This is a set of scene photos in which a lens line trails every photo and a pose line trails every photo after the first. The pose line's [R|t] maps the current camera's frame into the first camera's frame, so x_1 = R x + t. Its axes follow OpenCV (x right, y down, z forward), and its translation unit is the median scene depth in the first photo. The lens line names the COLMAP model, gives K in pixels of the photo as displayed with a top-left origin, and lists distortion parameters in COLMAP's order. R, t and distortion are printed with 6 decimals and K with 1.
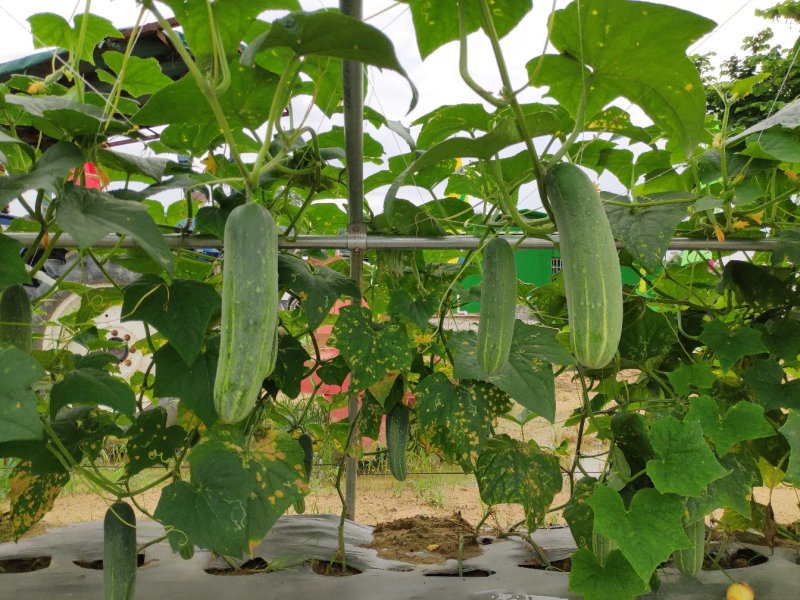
lens RADIAL K [[617.8, 0, 400.0], [0, 617.8, 300.0], [0, 0, 1]] dist [0.006815, -0.001670]
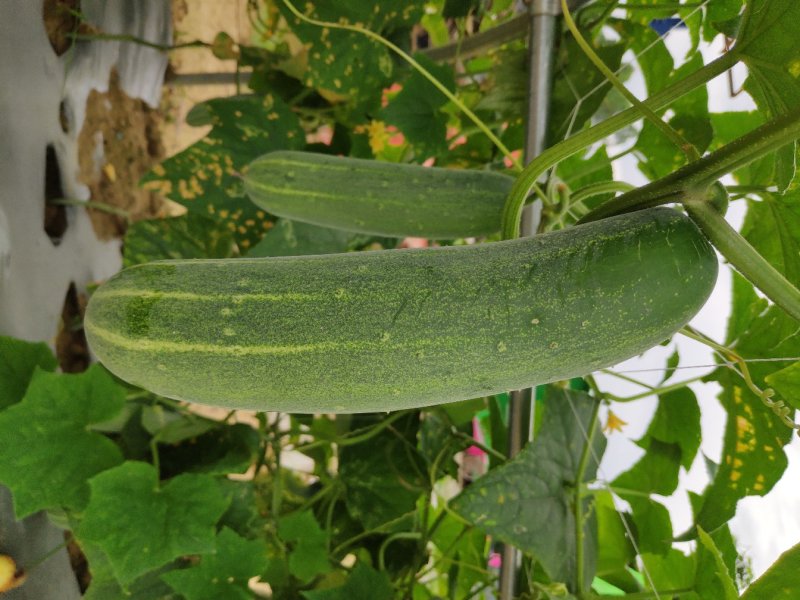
lens RADIAL K [[617.8, 0, 400.0], [0, 617.8, 300.0], [0, 0, 1]] dist [0.006815, -0.001670]
pose [[-0.036234, 0.996139, 0.079964, 0.160674], [-0.984567, -0.049293, 0.167924, -0.076726], [0.171217, -0.072645, 0.982552, 0.410859]]
